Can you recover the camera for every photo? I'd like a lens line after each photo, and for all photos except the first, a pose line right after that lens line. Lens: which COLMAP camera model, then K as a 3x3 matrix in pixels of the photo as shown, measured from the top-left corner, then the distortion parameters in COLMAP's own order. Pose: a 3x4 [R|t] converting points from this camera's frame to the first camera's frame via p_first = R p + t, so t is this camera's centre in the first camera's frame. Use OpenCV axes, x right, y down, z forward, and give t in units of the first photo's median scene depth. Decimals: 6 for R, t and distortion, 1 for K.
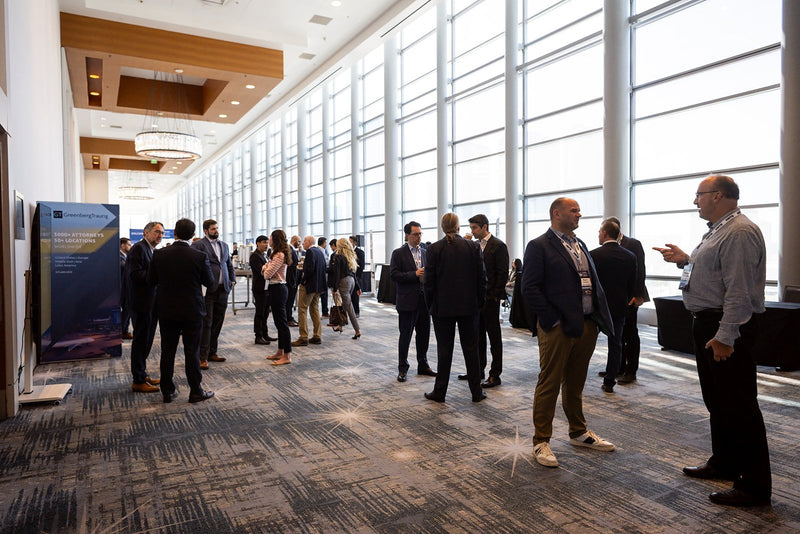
lens RADIAL K [[549.3, 0, 400.0], [0, 549.3, 267.0], [0, 0, 1]] dist [0.001459, 0.000519]
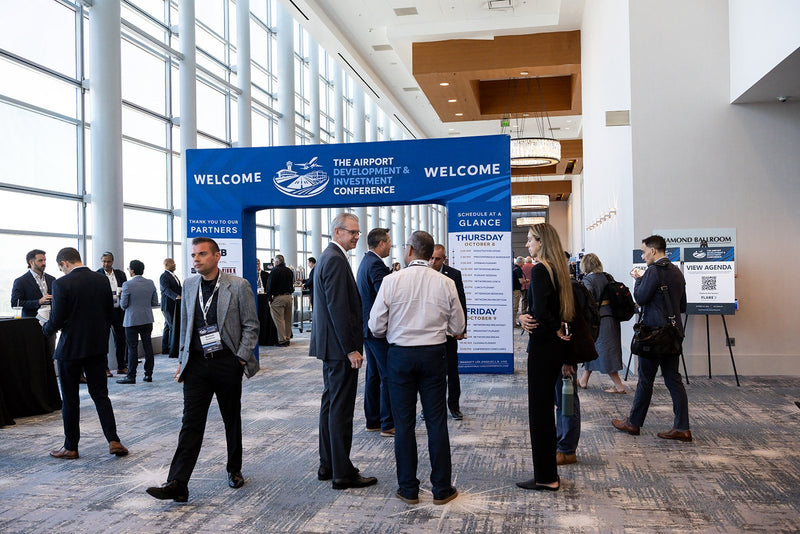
lens RADIAL K [[739.2, 0, 400.0], [0, 739.2, 267.0], [0, 0, 1]] dist [0.007040, -0.011594]
pose [[-0.766630, 0.022127, 0.641708, -0.523524], [0.035707, 0.999329, 0.008200, -0.055642], [-0.641096, 0.029200, -0.766905, 2.080105]]
